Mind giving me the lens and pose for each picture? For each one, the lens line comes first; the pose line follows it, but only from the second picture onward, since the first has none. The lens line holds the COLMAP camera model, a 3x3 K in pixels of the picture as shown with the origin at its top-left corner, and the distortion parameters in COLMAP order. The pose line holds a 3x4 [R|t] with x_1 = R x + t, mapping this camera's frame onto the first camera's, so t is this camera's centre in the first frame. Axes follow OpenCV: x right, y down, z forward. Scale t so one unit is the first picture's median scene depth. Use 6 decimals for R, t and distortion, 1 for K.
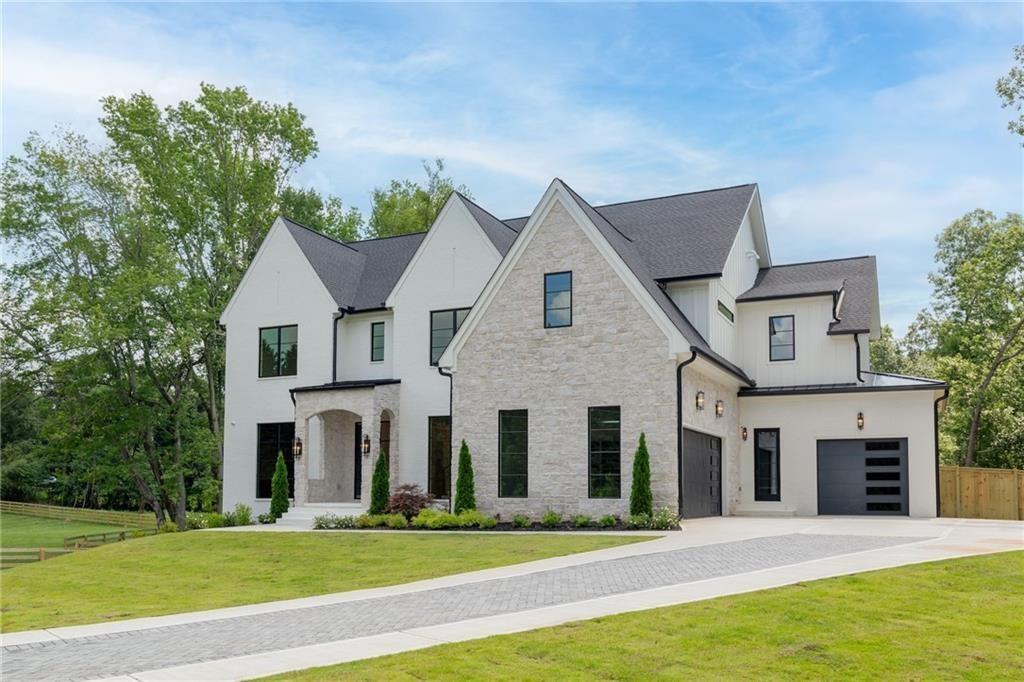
lens RADIAL K [[833.0, 0, 512.0], [0, 833.0, 341.0], [0, 0, 1]] dist [0.000499, 0.002492]
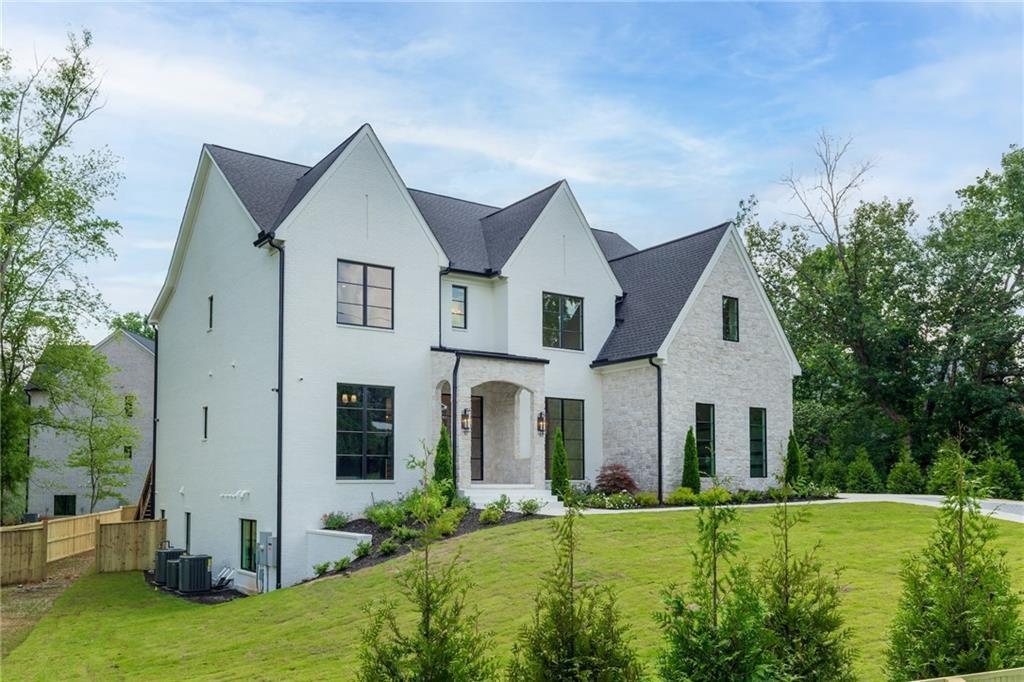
lens RADIAL K [[840.2, 0, 512.0], [0, 840.2, 341.0], [0, 0, 1]] dist [0.051373, 0.000580]
pose [[0.510414, 0.137018, 0.848943, -1.165555], [-0.151079, 0.986157, -0.068330, 0.117548], [-0.846553, -0.093381, 0.524049, 0.604698]]
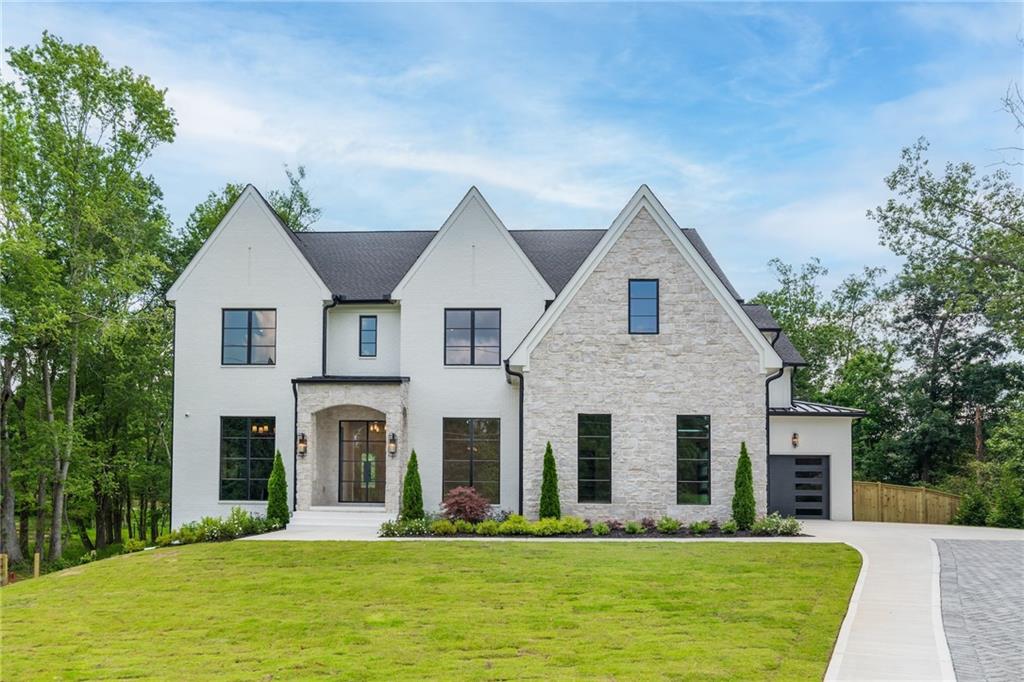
lens RADIAL K [[697.7, 0, 469.4], [0, 697.7, 398.7], [0, 0, 1]] dist [-0.000609, 0.000040]
pose [[0.932670, 0.060168, 0.355678, -0.424986], [-0.075444, 0.996722, 0.029223, 0.051208], [-0.352754, -0.054089, 0.934152, 0.283556]]
